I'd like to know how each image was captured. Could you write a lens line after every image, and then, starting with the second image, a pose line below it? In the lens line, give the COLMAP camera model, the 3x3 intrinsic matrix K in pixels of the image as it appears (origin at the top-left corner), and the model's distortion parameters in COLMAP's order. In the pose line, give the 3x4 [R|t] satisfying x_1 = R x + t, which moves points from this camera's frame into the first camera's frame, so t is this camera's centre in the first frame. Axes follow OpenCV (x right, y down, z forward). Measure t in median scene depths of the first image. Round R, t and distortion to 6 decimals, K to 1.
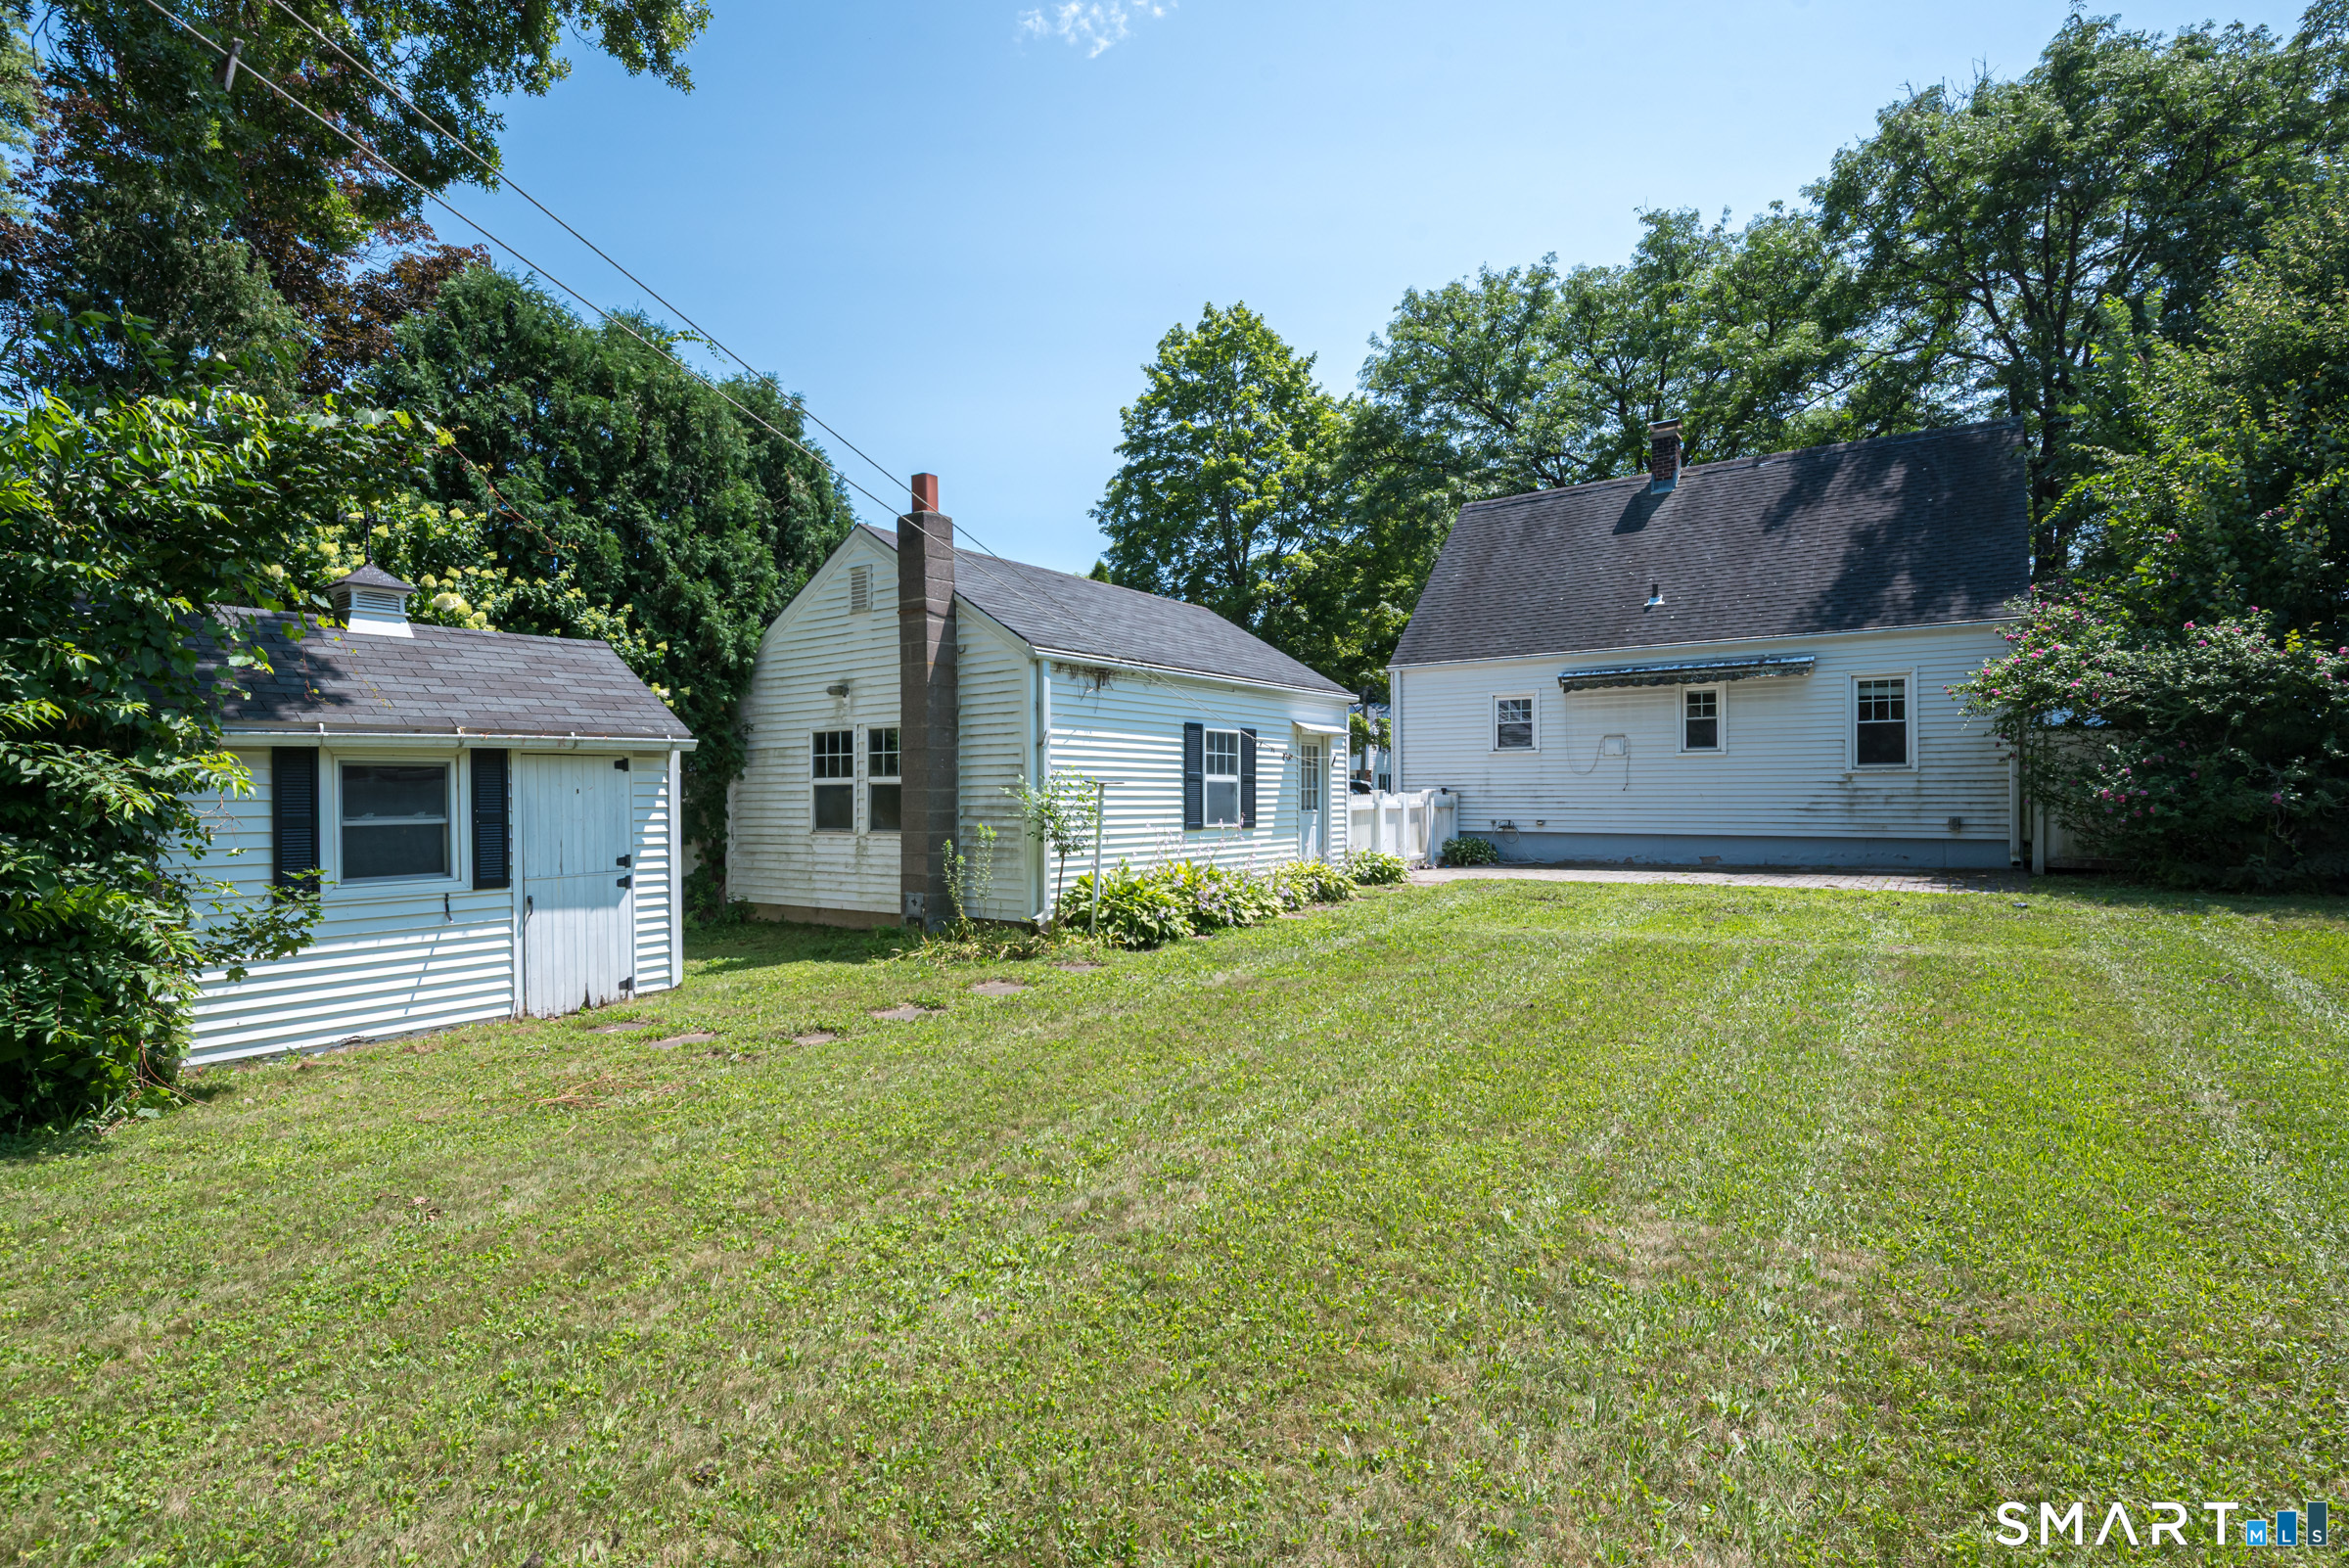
lens RADIAL K [[1030.9, 0, 1129.5], [0, 1030.9, 815.6], [0, 0, 1]] dist [-0.012146, -0.000093]
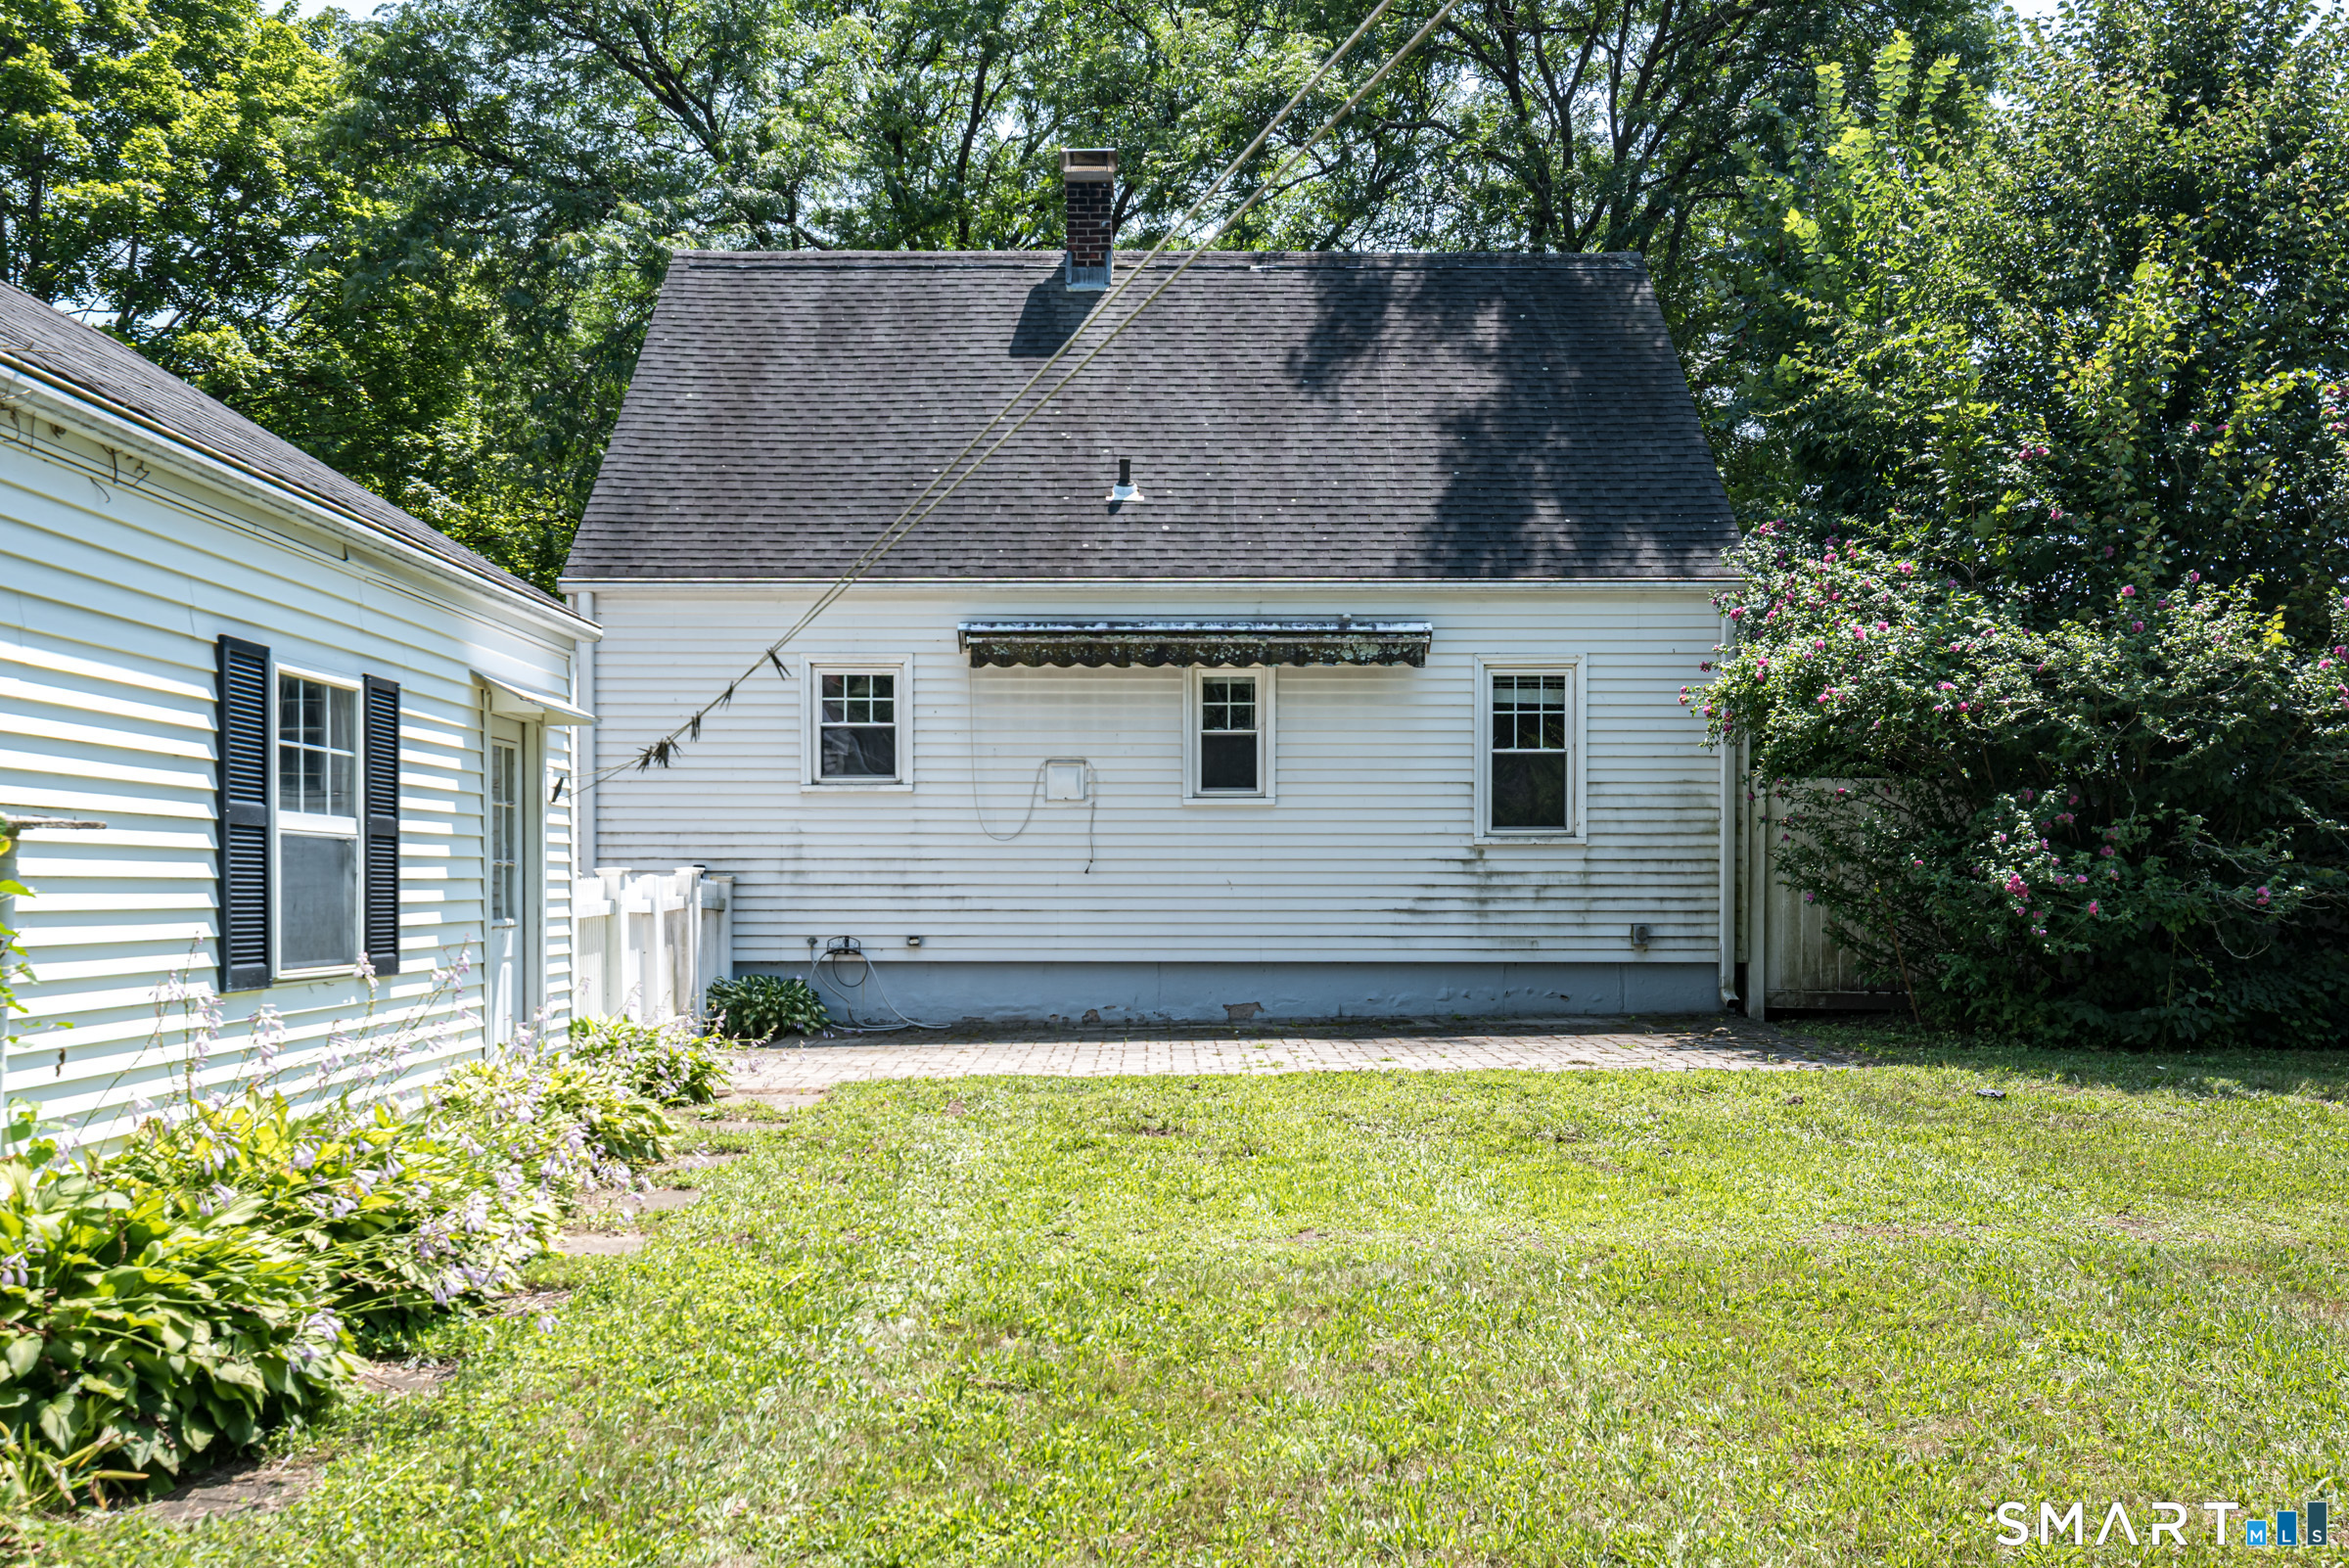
lens RADIAL K [[1962.8, 0, 1173.0], [0, 1962.8, 933.9], [0, 0, 1]] dist [0.029071, 0.000351]
pose [[0.802070, -0.010848, 0.597132, -0.050832], [0.006879, 0.999937, 0.008925, -0.004625], [-0.597190, -0.003051, 0.802094, 0.274888]]
